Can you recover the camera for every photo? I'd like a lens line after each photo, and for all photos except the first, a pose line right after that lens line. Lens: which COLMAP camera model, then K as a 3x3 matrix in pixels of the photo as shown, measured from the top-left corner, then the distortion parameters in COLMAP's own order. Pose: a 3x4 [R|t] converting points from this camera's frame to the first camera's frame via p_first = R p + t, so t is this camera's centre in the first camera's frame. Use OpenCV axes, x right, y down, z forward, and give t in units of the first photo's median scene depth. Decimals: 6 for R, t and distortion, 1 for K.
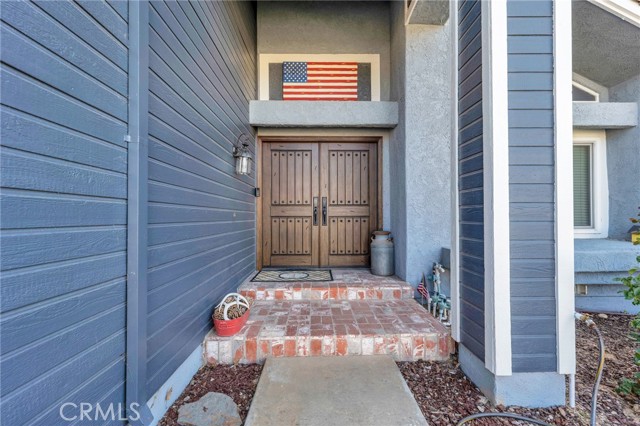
lens RADIAL K [[259.4, 0, 317.9], [0, 259.4, 215.1], [0, 0, 1]] dist [0.000018, -0.000003]
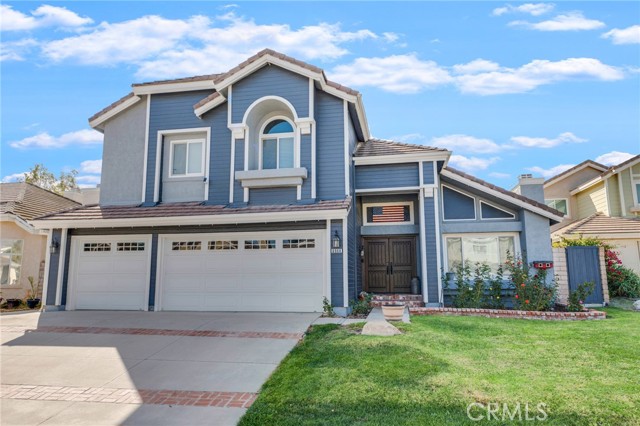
lens RADIAL K [[407.4, 0, 321.0], [0, 407.4, 212.5], [0, 0, 1]] dist [0.000070, 0.000170]
pose [[0.984938, -0.028710, -0.170506, 0.040860], [0.006434, 0.991521, -0.129785, -0.042672], [0.172786, 0.126734, 0.976772, -2.808795]]
